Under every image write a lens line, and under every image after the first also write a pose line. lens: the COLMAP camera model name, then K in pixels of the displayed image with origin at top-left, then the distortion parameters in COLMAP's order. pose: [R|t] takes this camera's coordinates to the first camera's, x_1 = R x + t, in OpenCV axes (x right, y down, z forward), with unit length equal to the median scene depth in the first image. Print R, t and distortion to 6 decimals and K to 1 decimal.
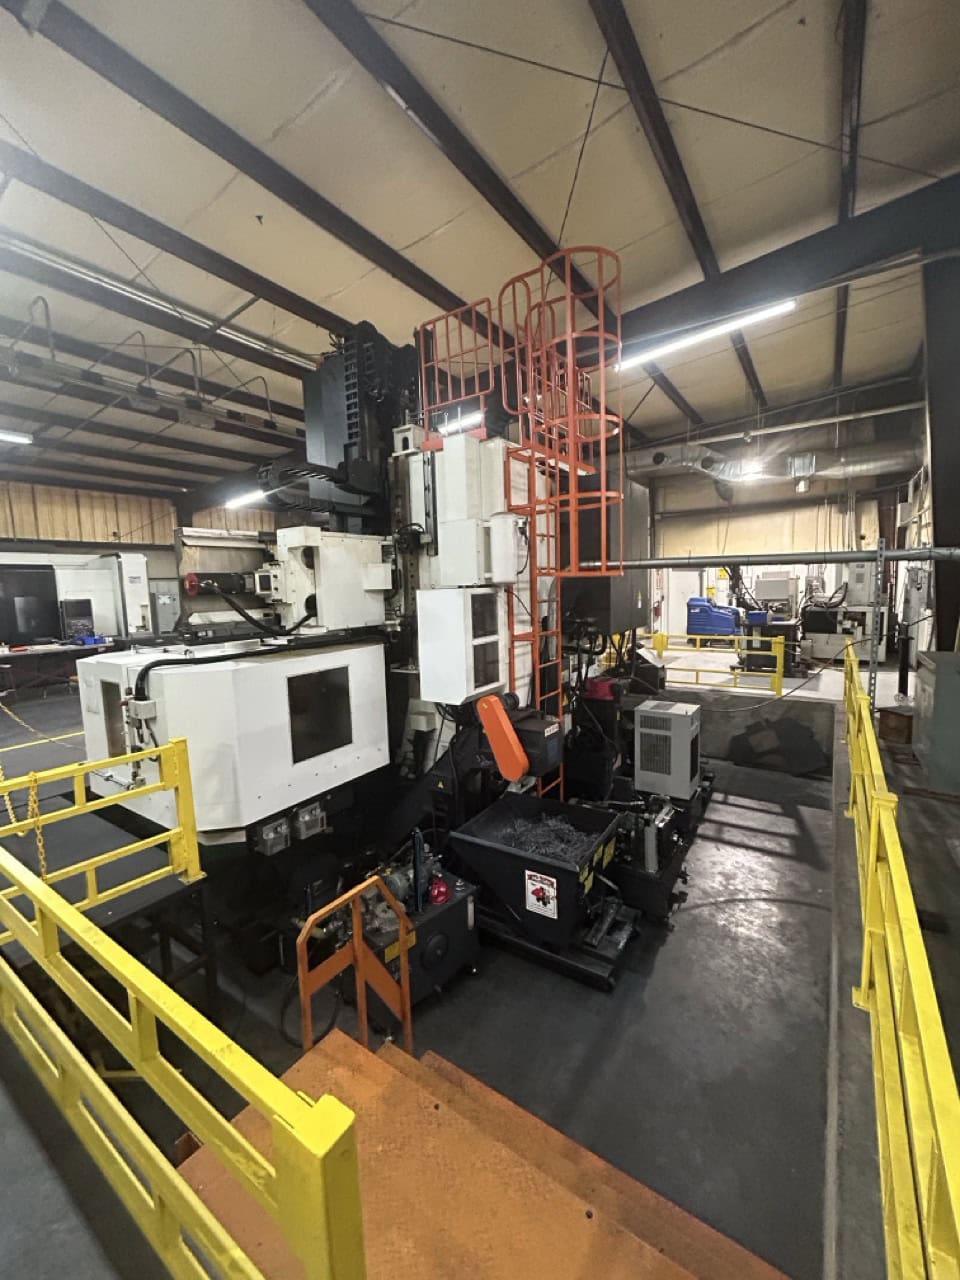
lens RADIAL K [[523.1, 0, 480.0], [0, 523.1, 640.0], [0, 0, 1]] dist [0.000457, 0.000508]
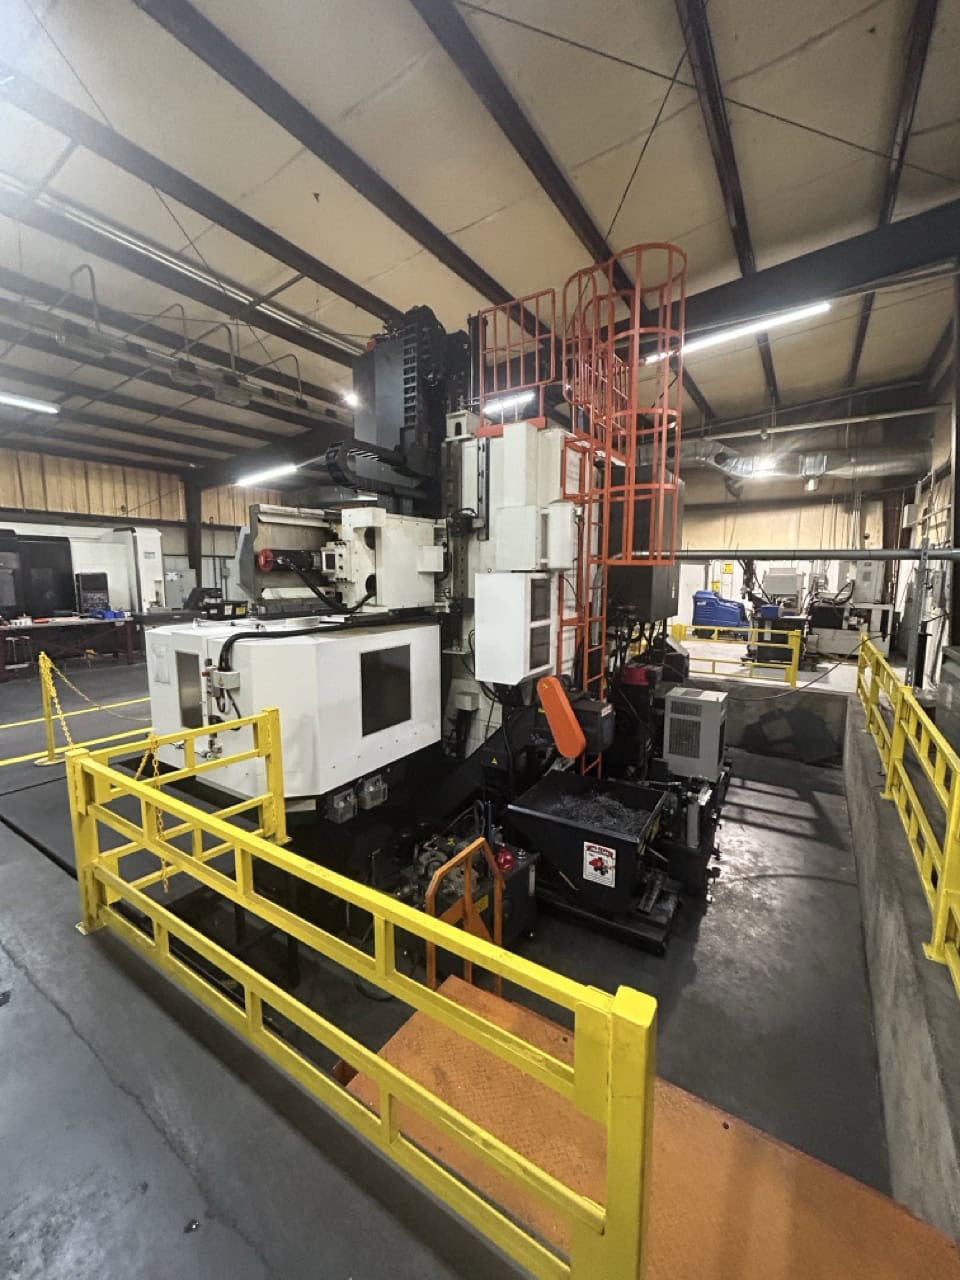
lens RADIAL K [[523.1, 0, 480.0], [0, 523.1, 640.0], [0, 0, 1]] dist [0.000457, 0.000508]
pose [[0.999255, 0.028342, 0.026202, -0.116581], [-0.028951, 0.999313, 0.023155, 0.010494], [-0.025528, -0.023896, 0.999388, -0.029374]]
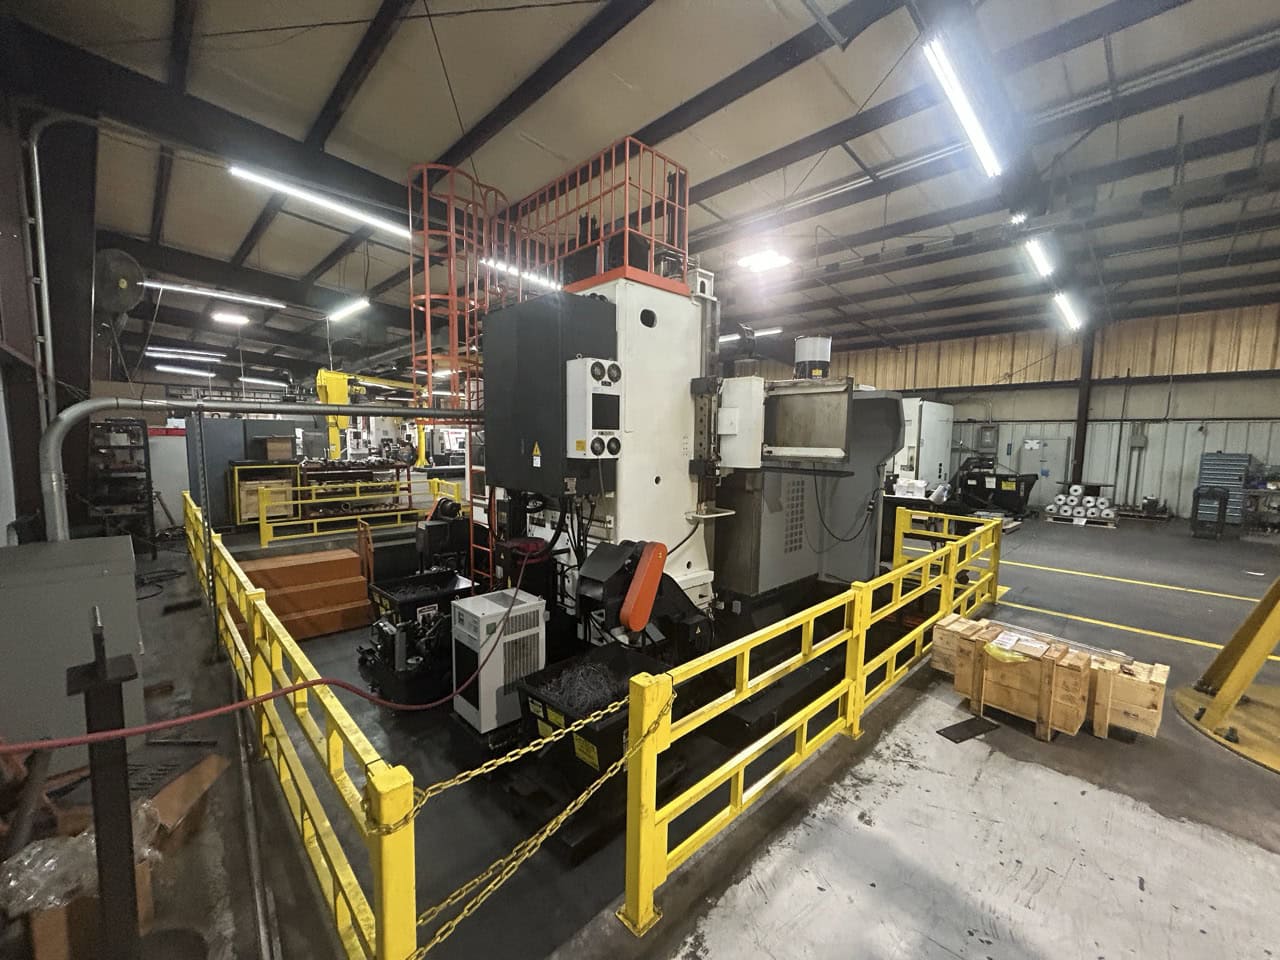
lens RADIAL K [[523.1, 0, 640.0], [0, 523.1, 480.0], [0, 0, 1]] dist [0.000457, 0.000508]
pose [[-0.210868, 0.110980, -0.971194, 1.147253], [-0.106725, 0.984981, 0.135728, -0.190555], [0.971671, 0.132272, -0.195857, 1.516718]]
